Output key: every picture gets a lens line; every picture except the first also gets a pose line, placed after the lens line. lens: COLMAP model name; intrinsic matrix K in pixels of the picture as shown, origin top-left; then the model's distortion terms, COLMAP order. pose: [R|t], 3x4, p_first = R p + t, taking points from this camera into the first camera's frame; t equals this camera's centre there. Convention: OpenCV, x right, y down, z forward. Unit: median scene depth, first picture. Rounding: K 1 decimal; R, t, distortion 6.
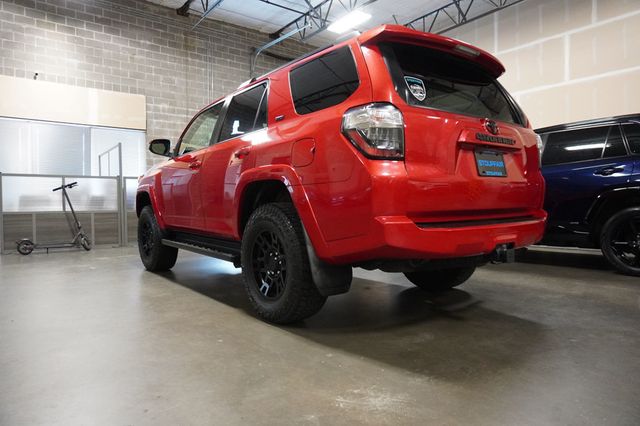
lens RADIAL K [[436.6, 0, 321.3], [0, 436.6, 211.7], [0, 0, 1]] dist [-0.006646, -0.004290]
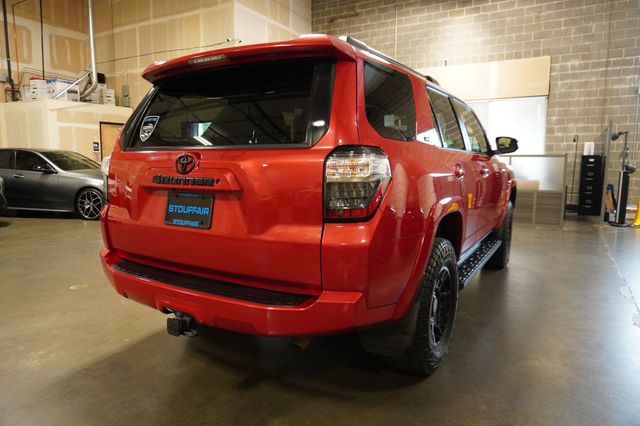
lens RADIAL K [[436.6, 0, 320.6], [0, 436.6, 211.3], [0, 0, 1]] dist [-0.006646, -0.004290]
pose [[0.329127, 0.132259, -0.934978, 0.331187], [-0.022817, 0.990967, 0.132147, -0.059558], [0.944010, -0.022160, 0.329172, 0.263907]]
